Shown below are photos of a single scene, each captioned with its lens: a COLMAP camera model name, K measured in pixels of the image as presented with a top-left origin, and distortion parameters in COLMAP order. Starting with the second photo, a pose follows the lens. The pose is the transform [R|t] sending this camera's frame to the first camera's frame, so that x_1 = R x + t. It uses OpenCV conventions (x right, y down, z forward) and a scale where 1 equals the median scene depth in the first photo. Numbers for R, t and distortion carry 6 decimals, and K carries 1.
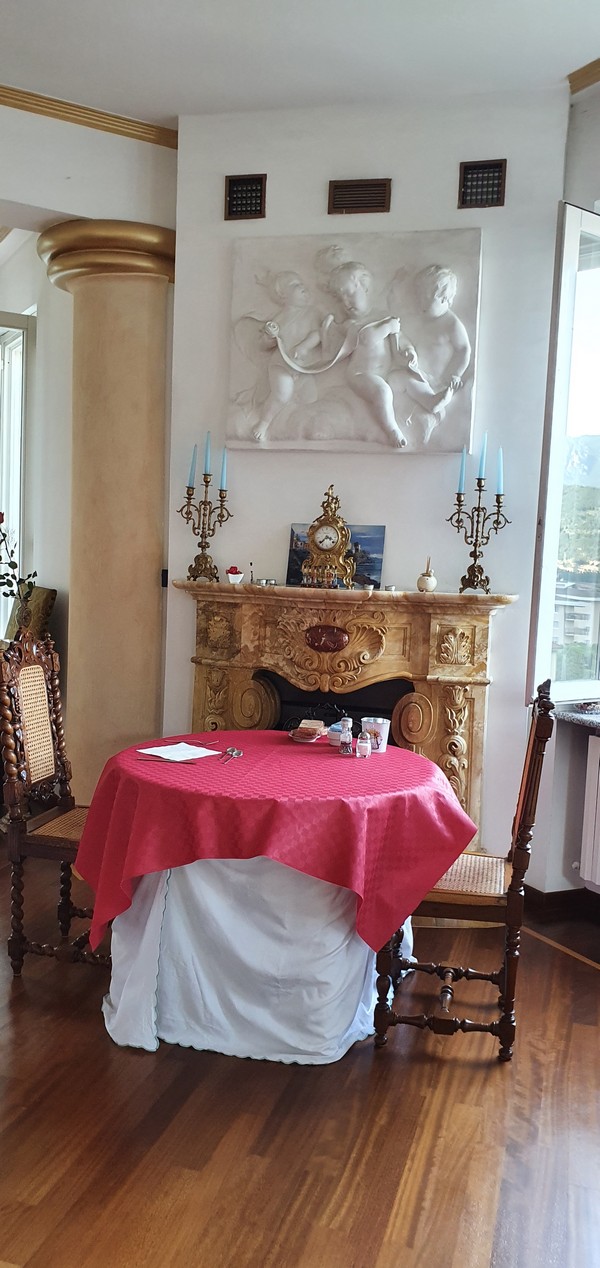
lens RADIAL K [[973.3, 0, 261.2], [0, 973.3, 636.2], [0, 0, 1]] dist [0.010940, 0.001443]
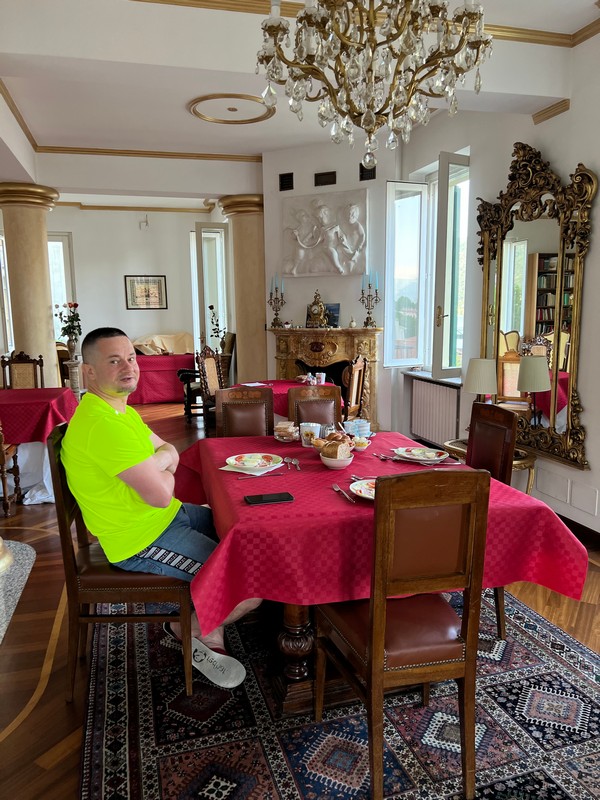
lens RADIAL K [[622.0, 0, 280.7], [0, 622.0, 400.4], [0, 0, 1]] dist [0.035539, -0.009849]
pose [[0.963346, -0.015893, -0.267790, 0.432798], [0.031103, 0.998128, 0.052651, 0.056760], [0.266452, -0.059050, 0.962038, -0.706167]]
